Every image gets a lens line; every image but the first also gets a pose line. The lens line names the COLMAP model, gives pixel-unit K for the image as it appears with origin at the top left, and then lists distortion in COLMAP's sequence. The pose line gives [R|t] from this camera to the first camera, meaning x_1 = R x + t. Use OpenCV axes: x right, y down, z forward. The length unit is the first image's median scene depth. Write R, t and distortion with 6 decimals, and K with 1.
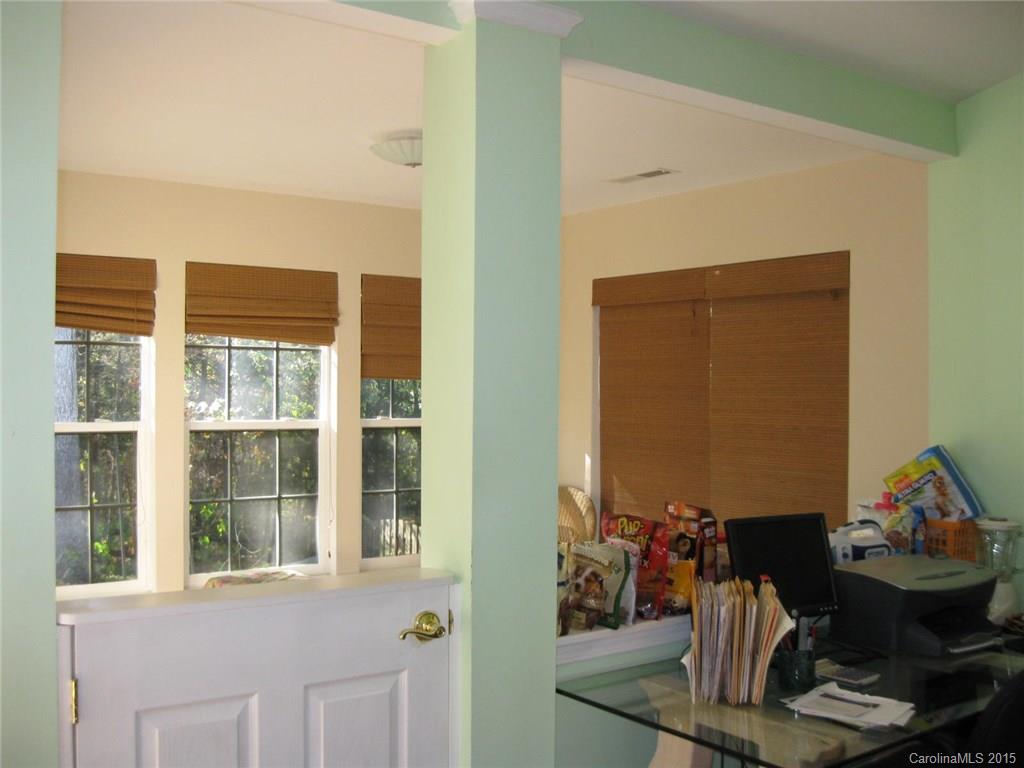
lens RADIAL K [[1054.6, 0, 478.0], [0, 1054.6, 383.9], [0, 0, 1]] dist [-0.125876, 0.028100]
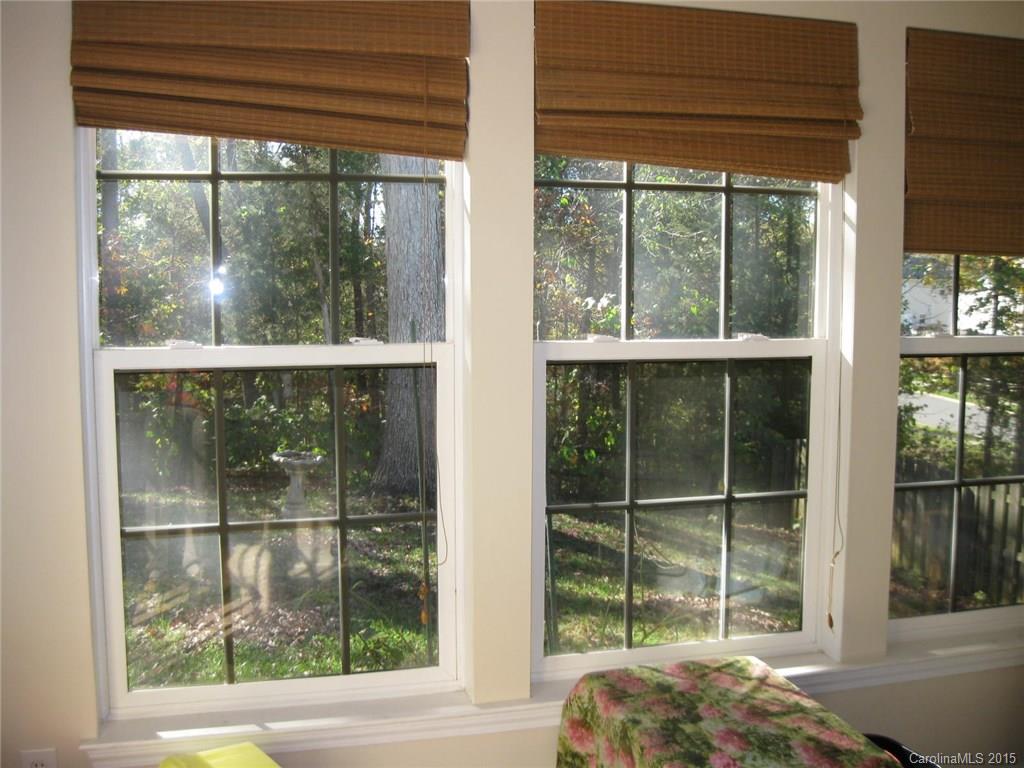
lens RADIAL K [[1054.6, 0, 478.0], [0, 1054.6, 383.9], [0, 0, 1]] dist [-0.125876, 0.028100]
pose [[0.934027, 0.028471, -0.356066, -0.101263], [0.007191, 0.995118, 0.098433, 0.005777], [0.357130, -0.094499, 0.929262, 0.409402]]
